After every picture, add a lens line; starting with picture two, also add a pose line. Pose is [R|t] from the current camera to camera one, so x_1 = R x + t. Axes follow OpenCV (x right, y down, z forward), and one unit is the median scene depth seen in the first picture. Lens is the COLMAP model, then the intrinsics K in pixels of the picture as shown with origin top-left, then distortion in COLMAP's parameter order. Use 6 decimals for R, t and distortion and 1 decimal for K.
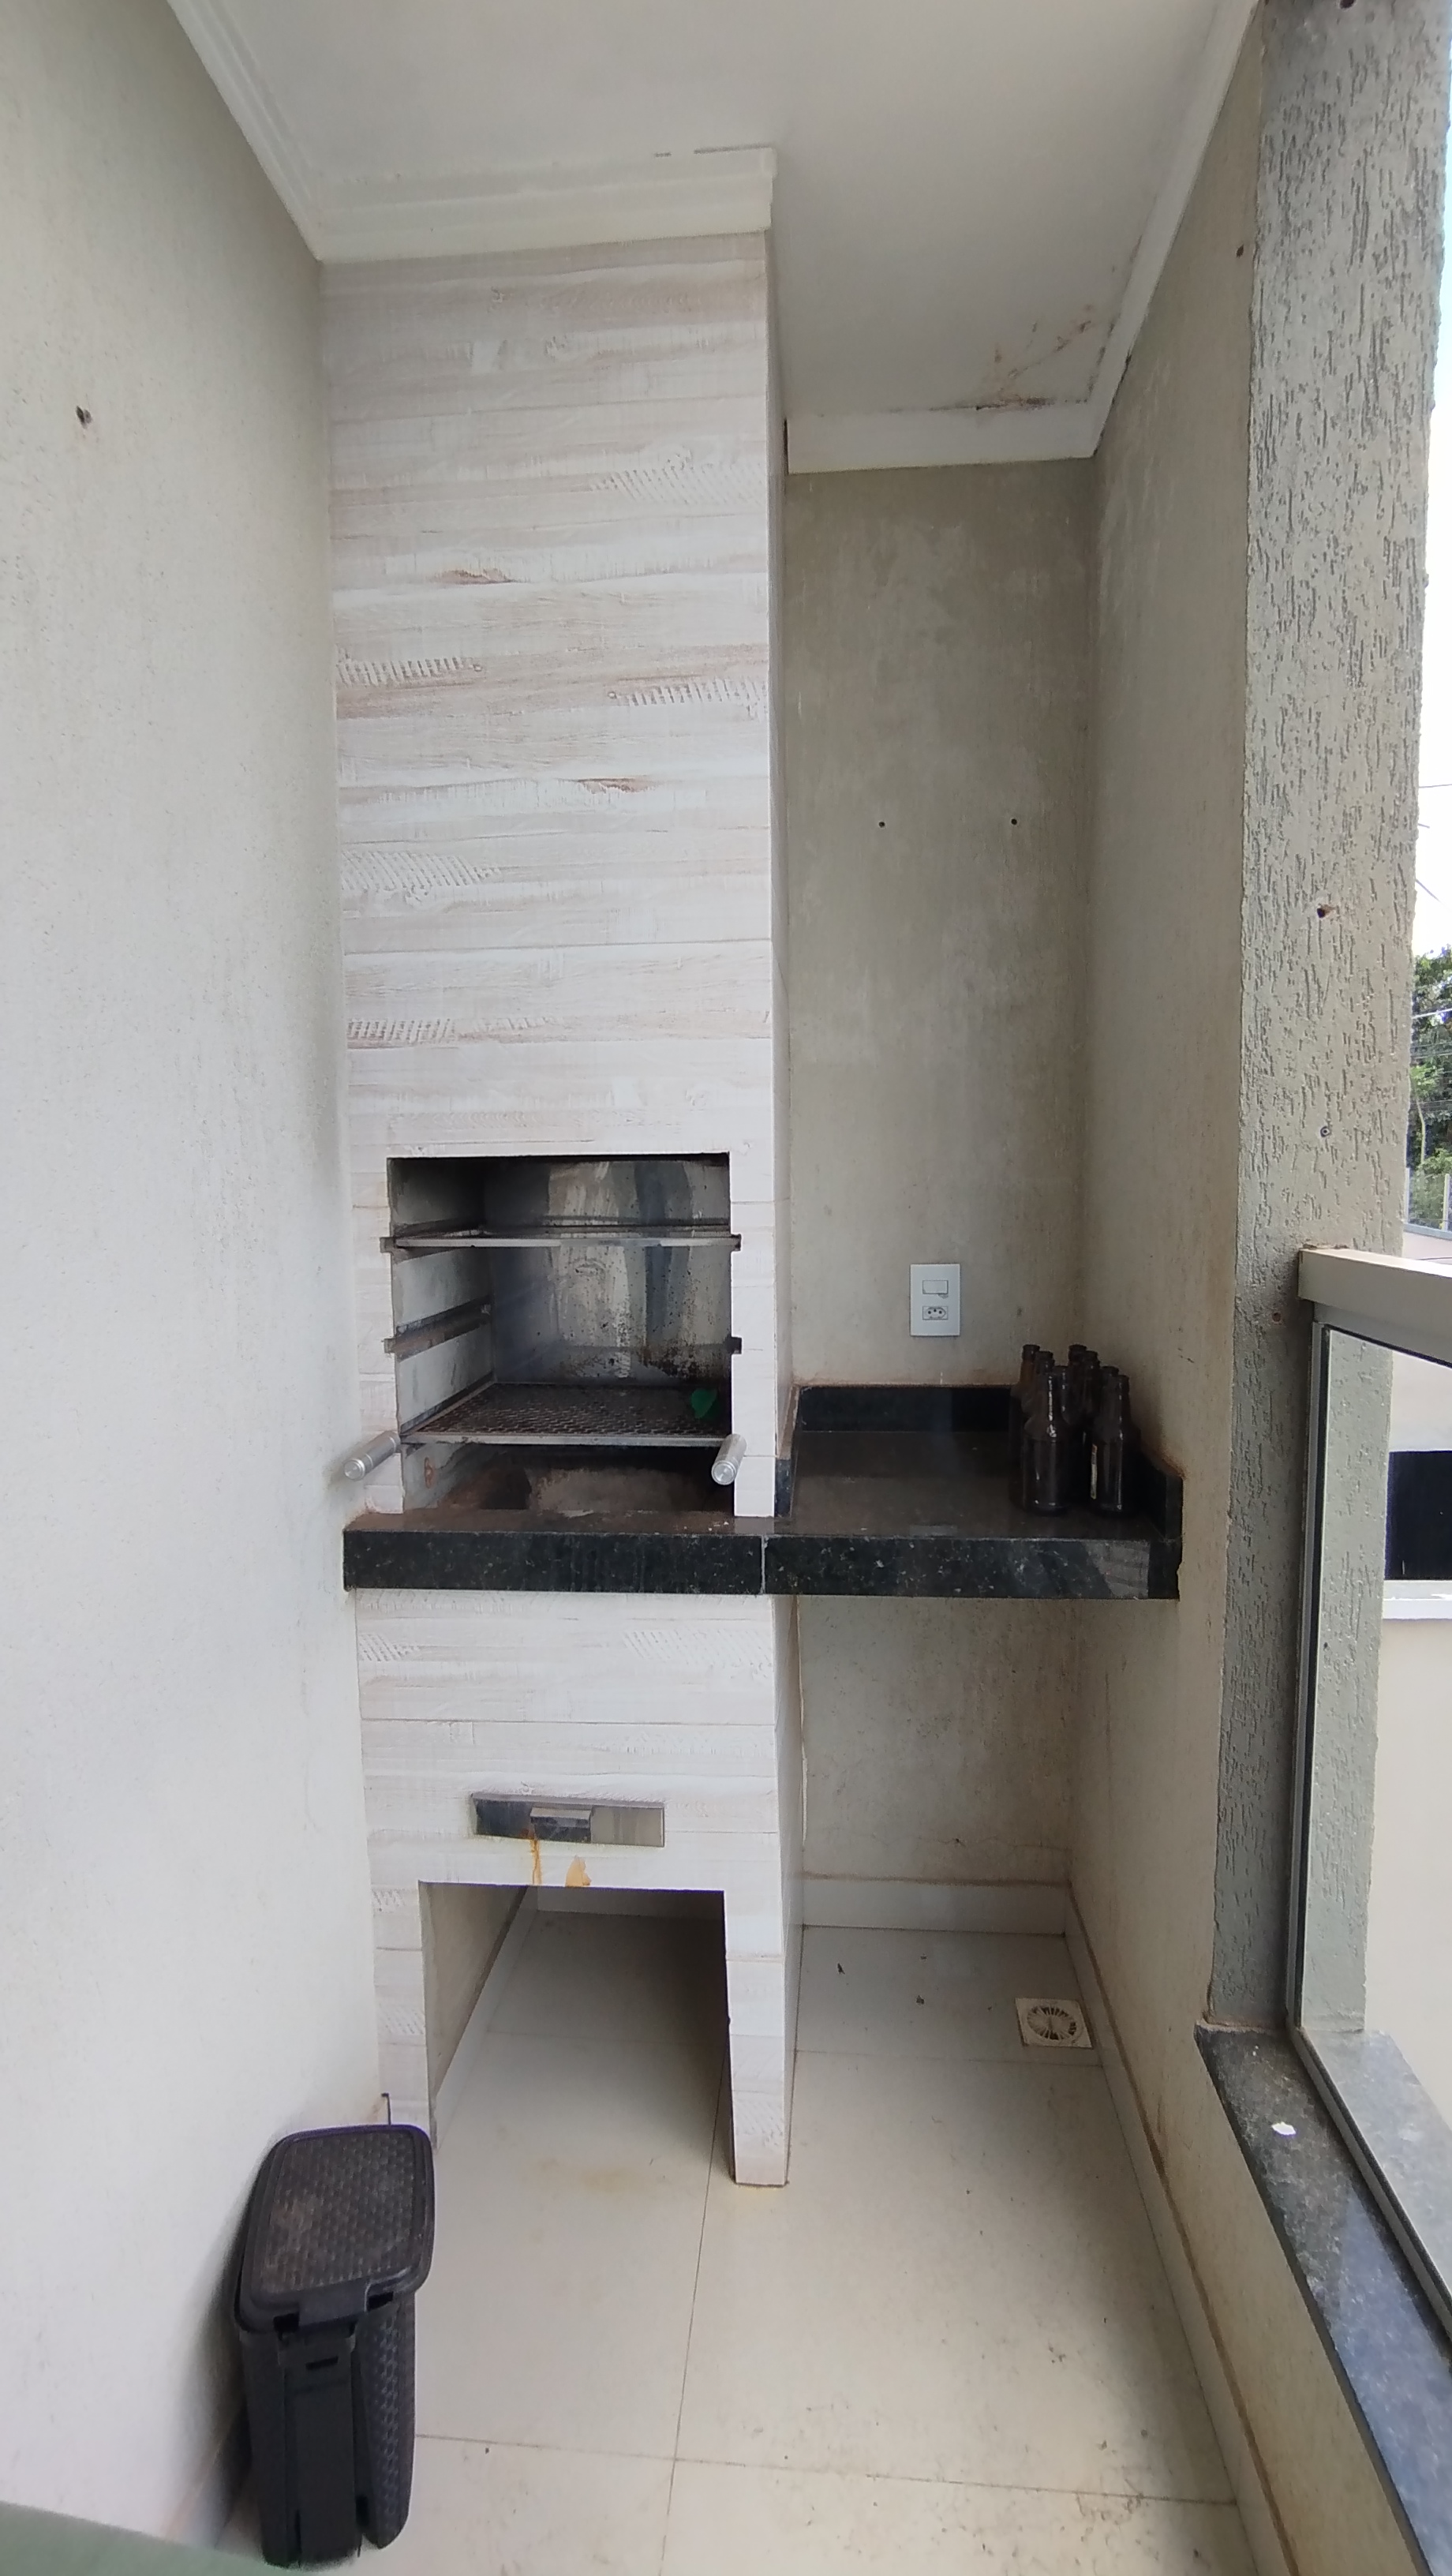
lens RADIAL K [[1169.3, 0, 733.7], [0, 1169.3, 1281.1], [0, 0, 1]] dist [-0.014168, 0.001979]
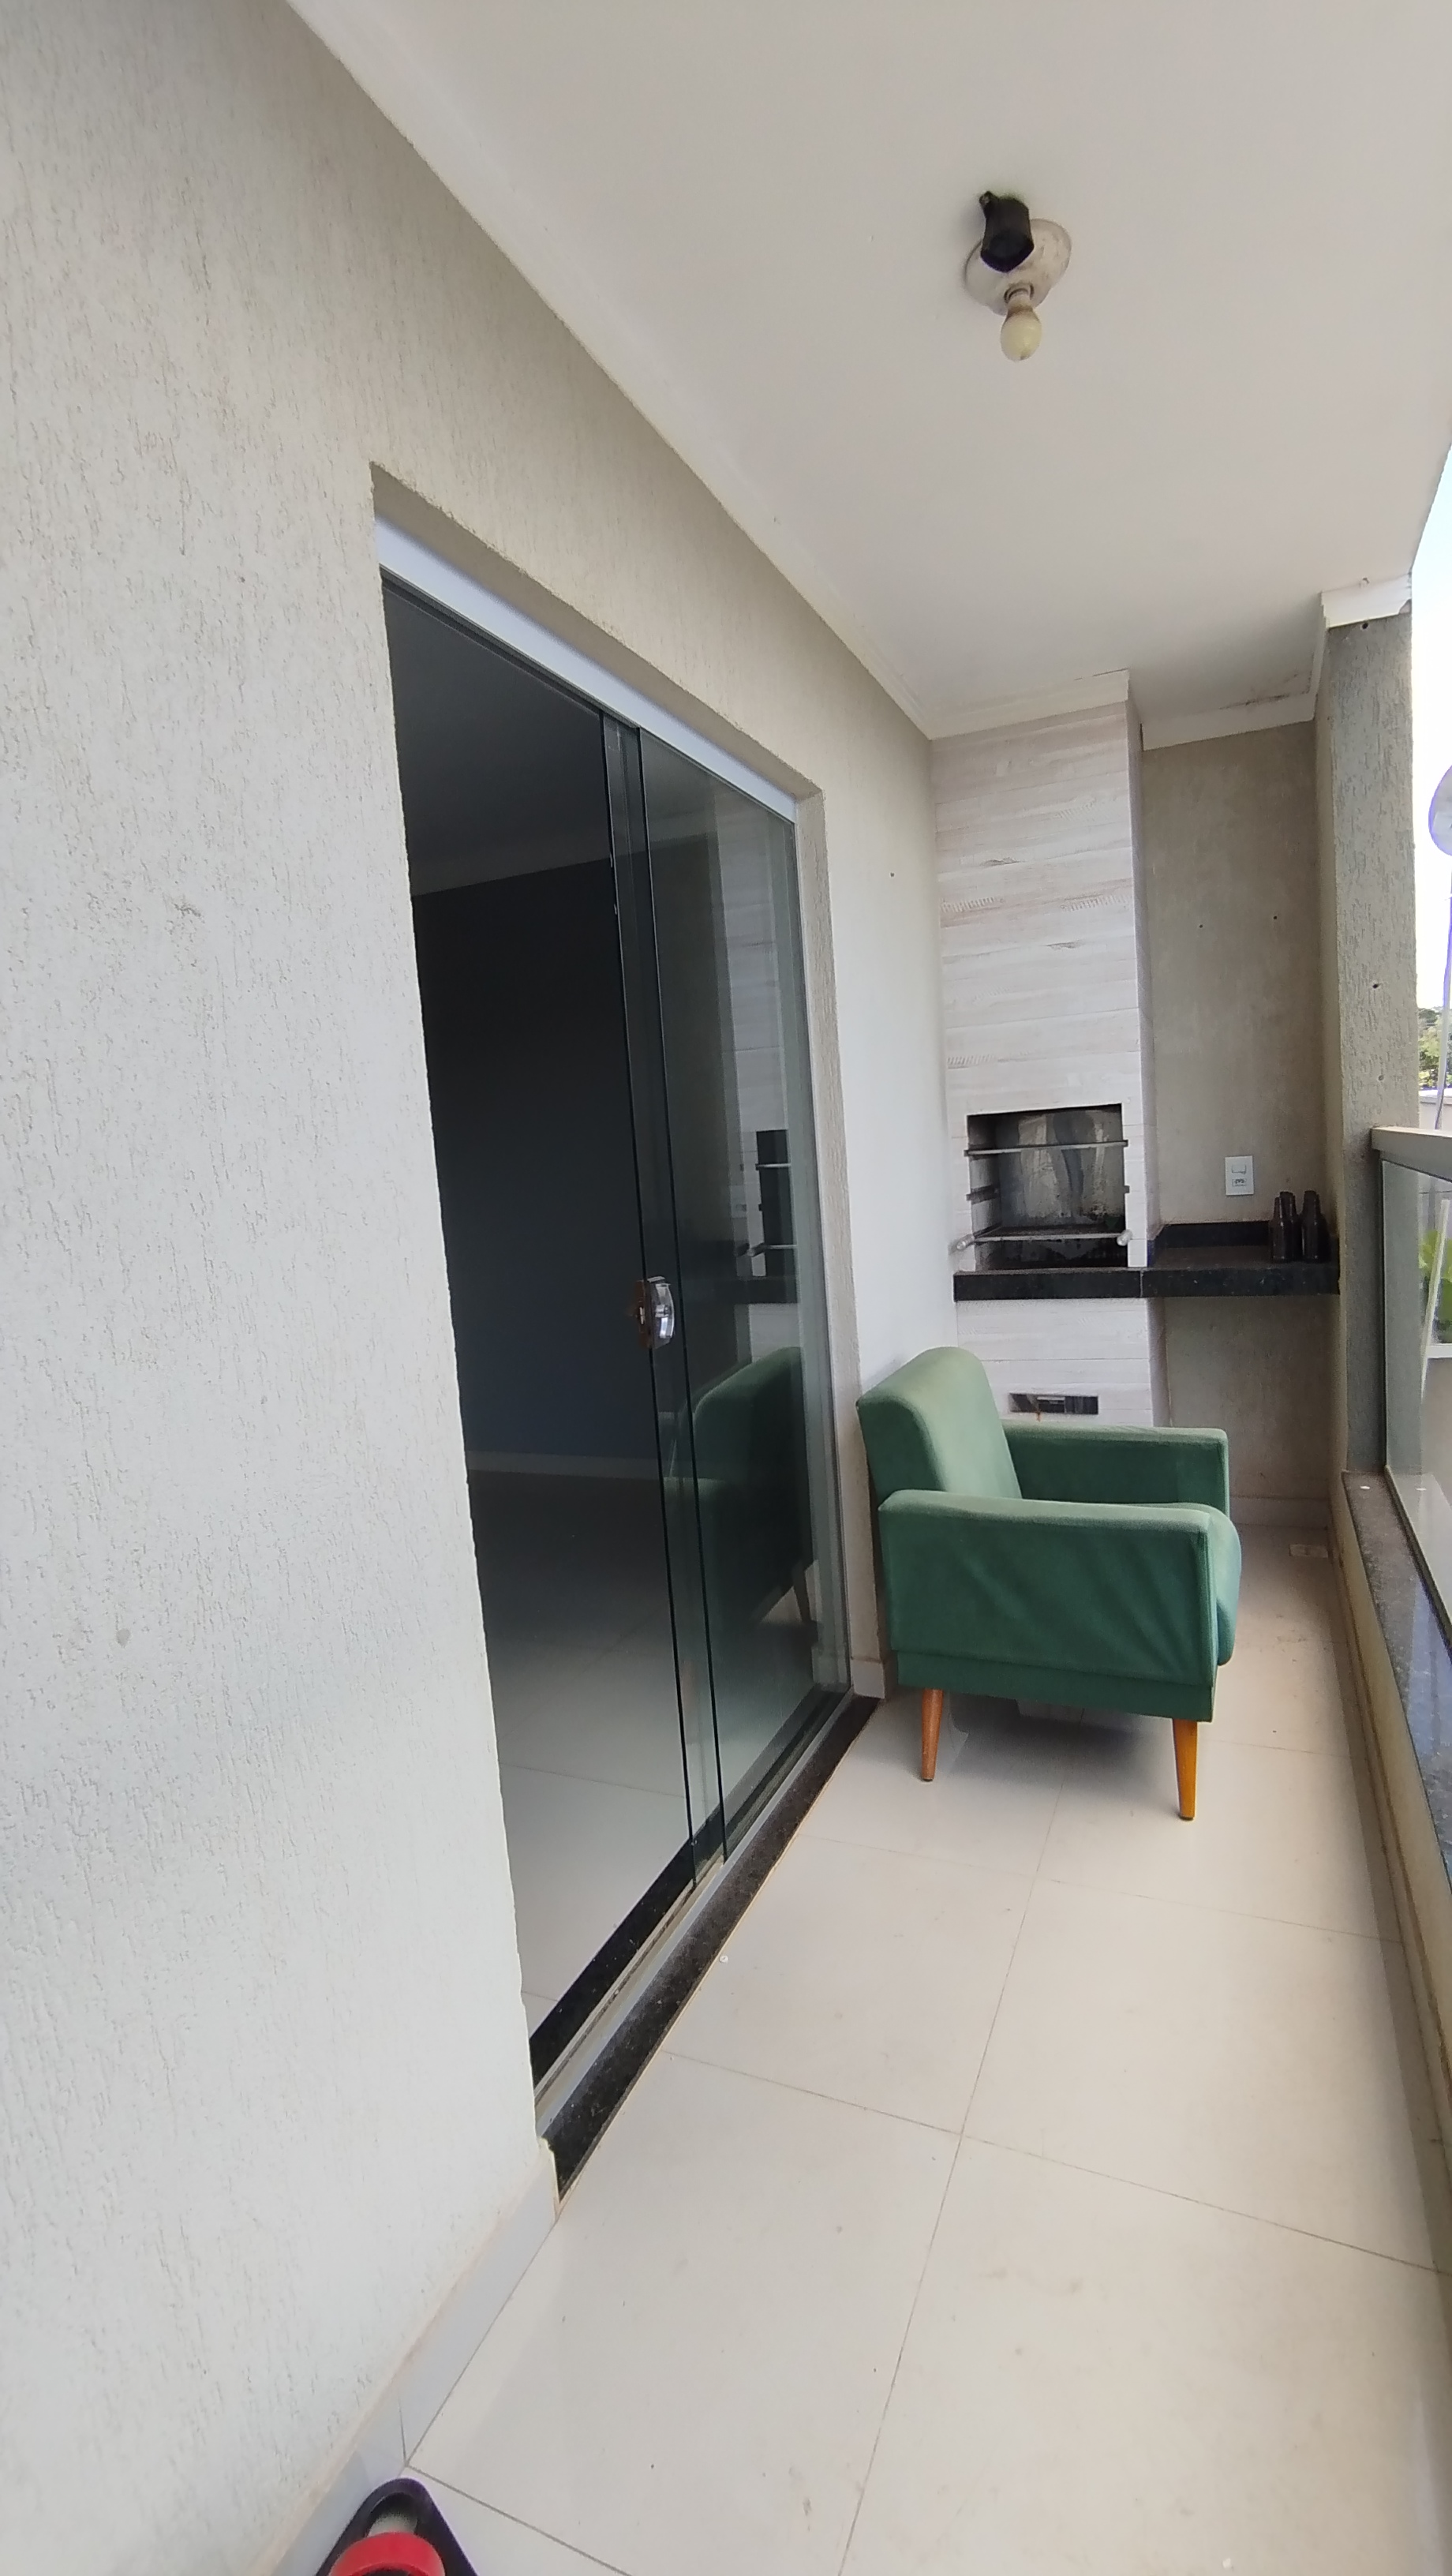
lens RADIAL K [[1169.3, 0, 766.0], [0, 1169.3, 1263.9], [0, 0, 1]] dist [-0.014168, 0.001979]
pose [[0.952793, -0.024337, -0.302643, 0.017375], [0.028658, 0.999541, 0.009847, 0.158936], [0.302264, -0.018055, 0.953053, -1.367184]]
